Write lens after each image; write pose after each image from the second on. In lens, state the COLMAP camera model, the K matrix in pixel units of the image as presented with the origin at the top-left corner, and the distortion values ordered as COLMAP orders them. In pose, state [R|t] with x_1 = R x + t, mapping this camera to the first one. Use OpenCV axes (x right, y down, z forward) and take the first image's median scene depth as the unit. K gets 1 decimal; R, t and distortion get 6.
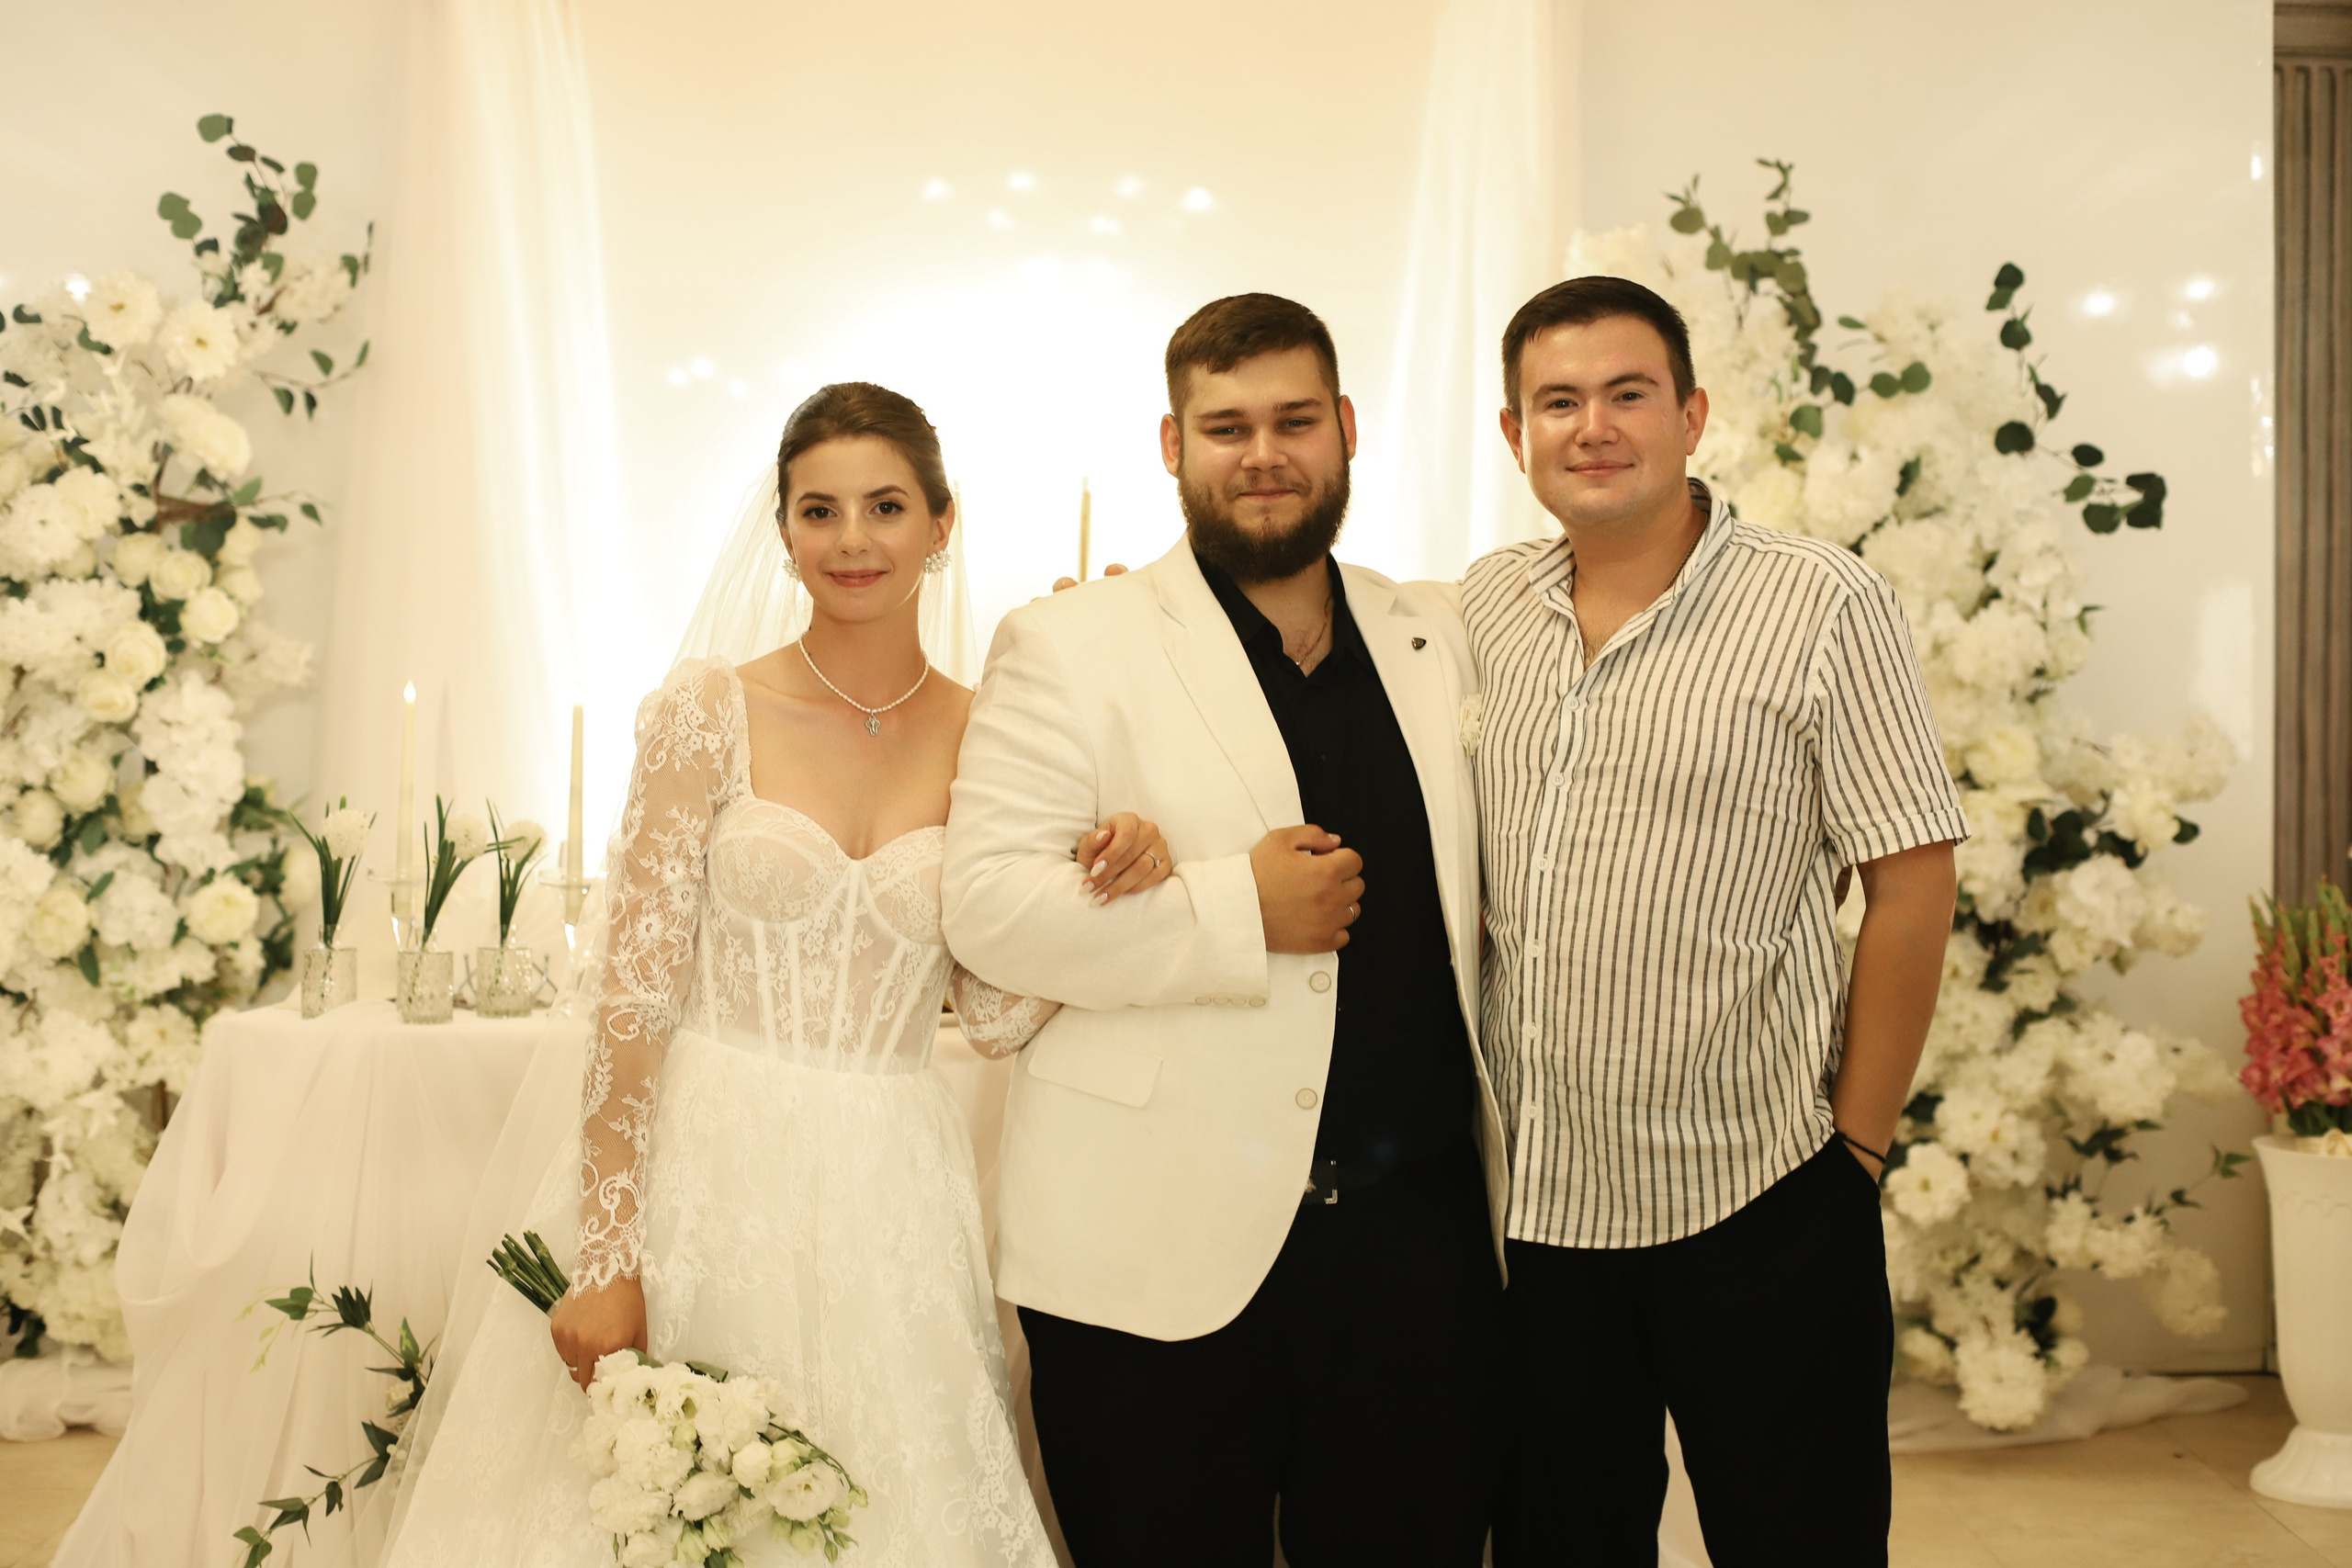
lens RADIAL K [[3419.3, 0, 1171.2], [0, 3419.3, 794.5], [0, 0, 1]] dist [-0.137994, 0.119325]
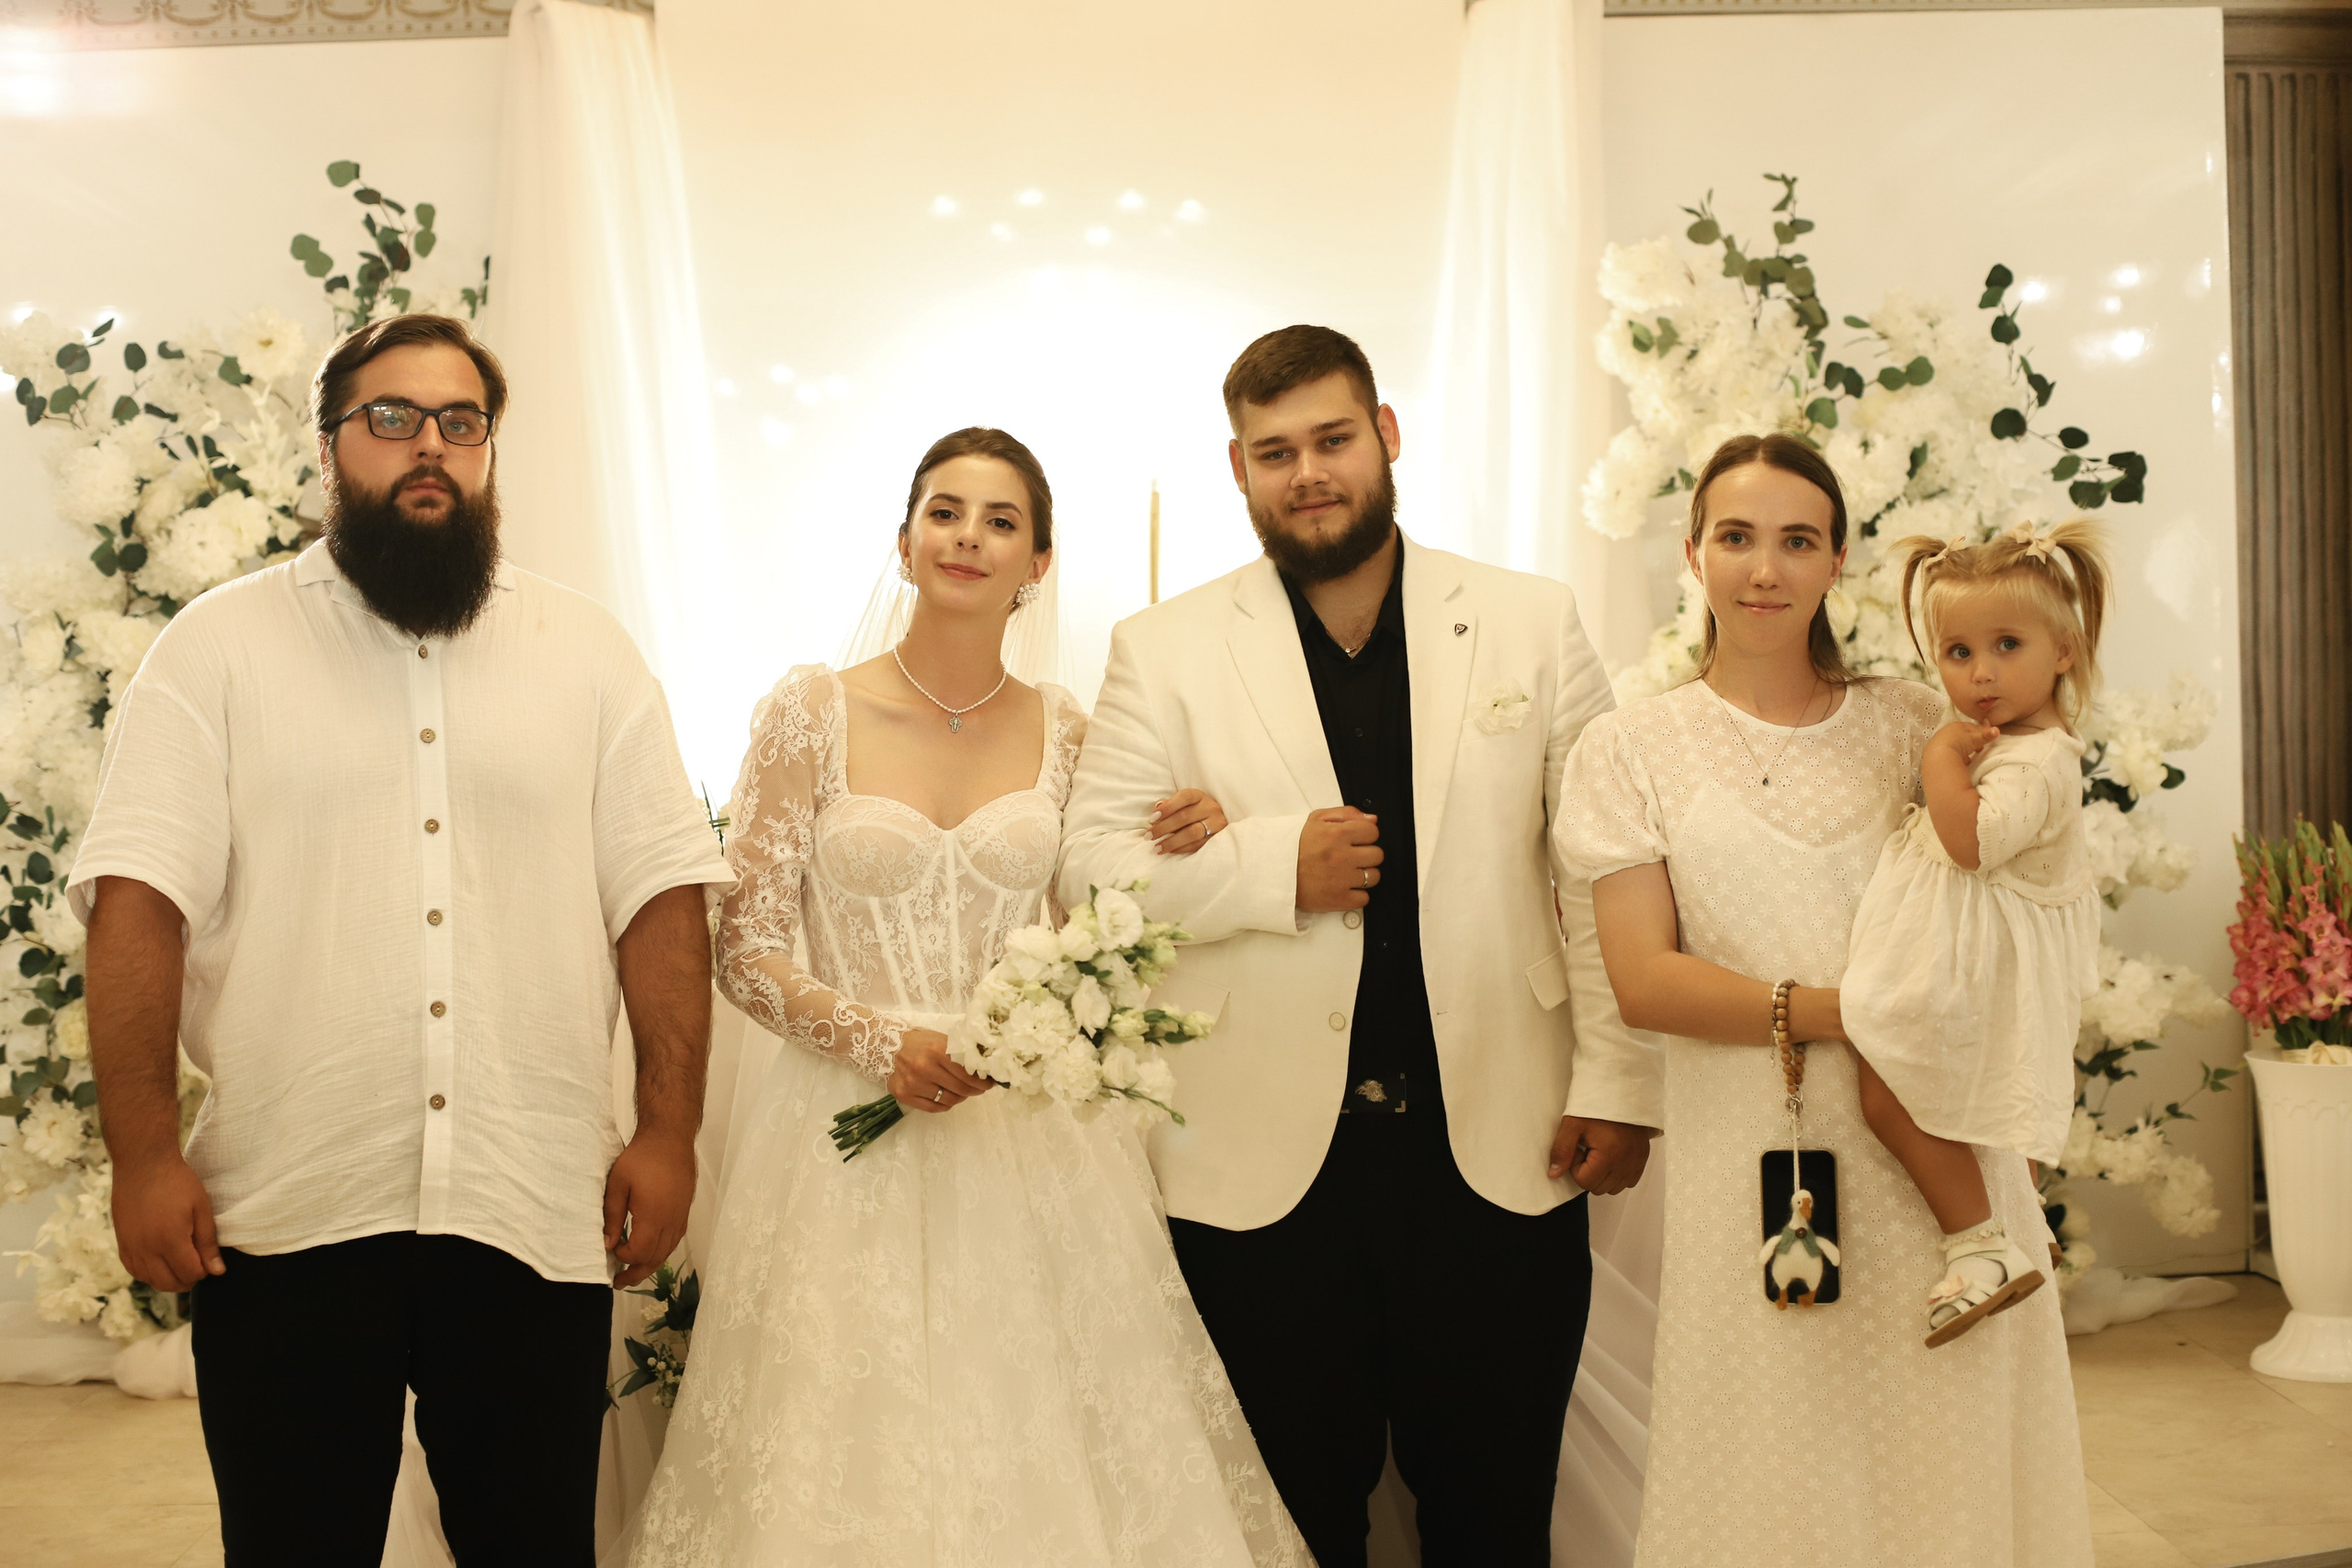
lens RADIAL K [[3416.3, 0, 1166.3], [0, 3416.3, 793.8], [0, 0, 1]] dist [-0.126239, 0.054932]
pose [[0.999116, -0.026931, 0.032283, -0.062525], [0.026875, 0.999636, 0.002169, 0.005101], [-0.032330, -0.001300, 0.999476, -0.089376]]
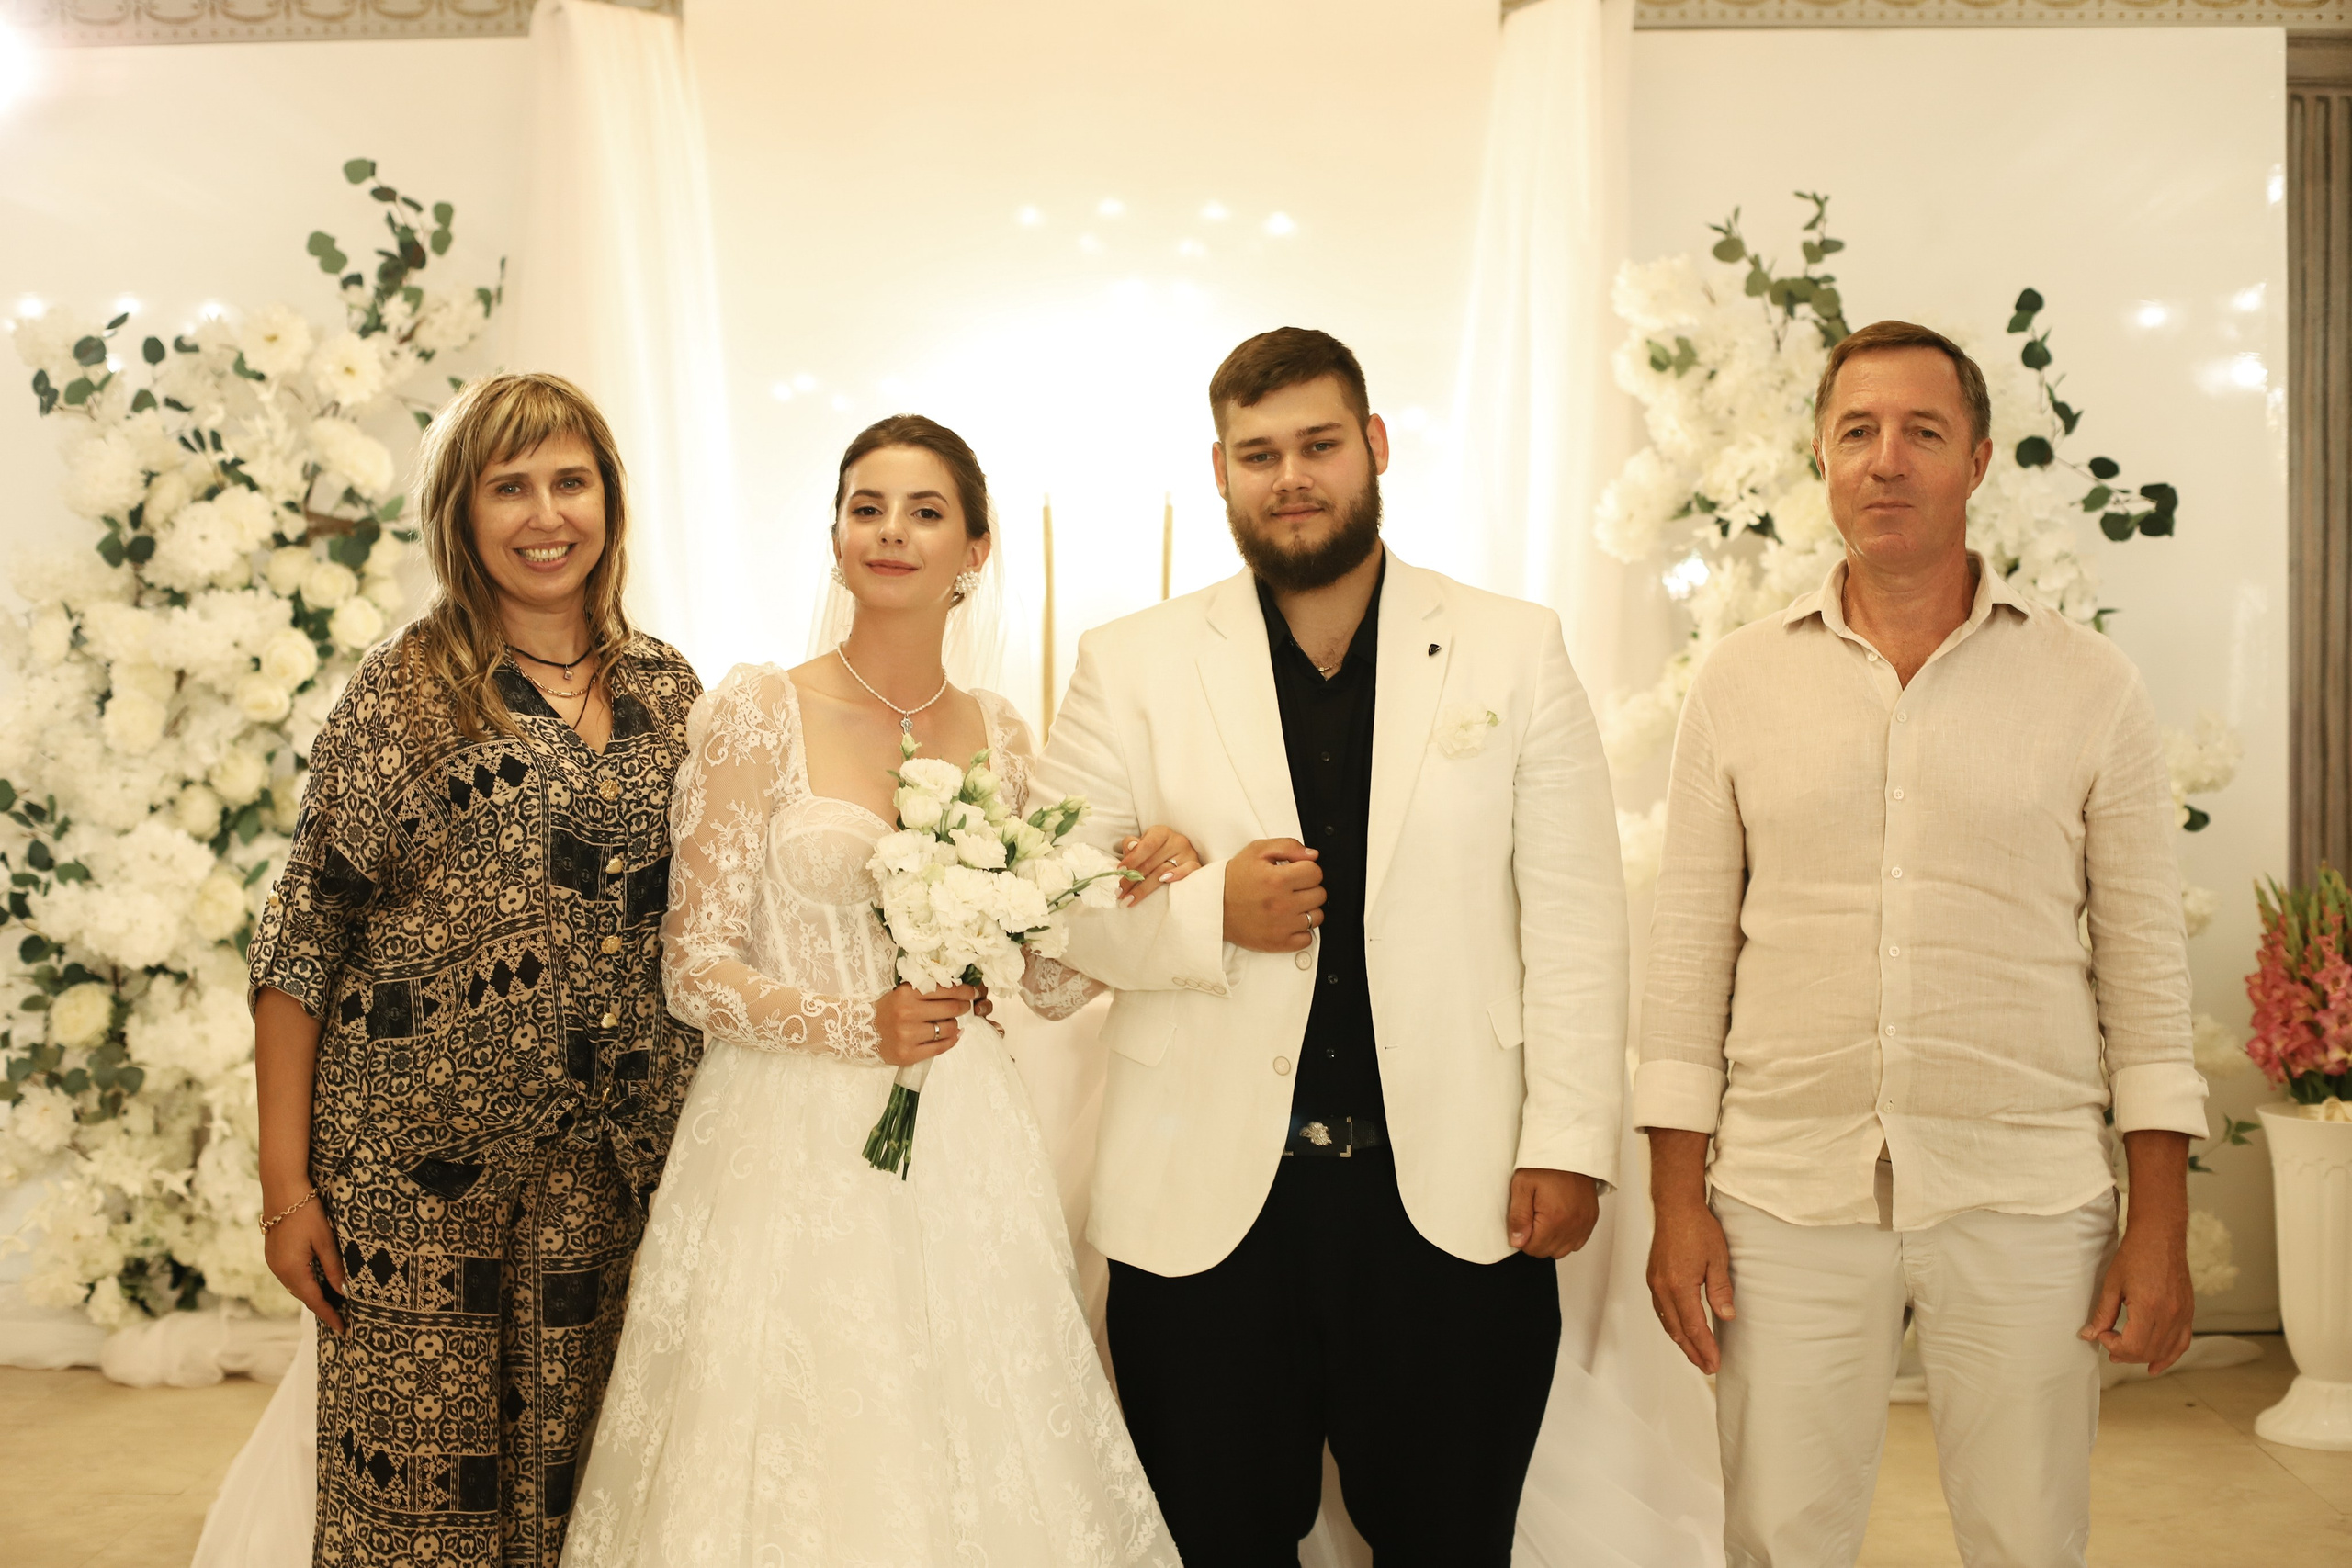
lens RADIAL K [[3419.3, 0, 1171.2], [0, 3419.3, 794.5], [0, 0, 1]] dist [-0.137994, 0.119325]
pose [[0.999574, -0.001643, -0.029132, 0.007468], [0.001578, 0.999996, -0.002254, 0.004800], [0.029136, 0.002207, 0.999573, -0.075746]]
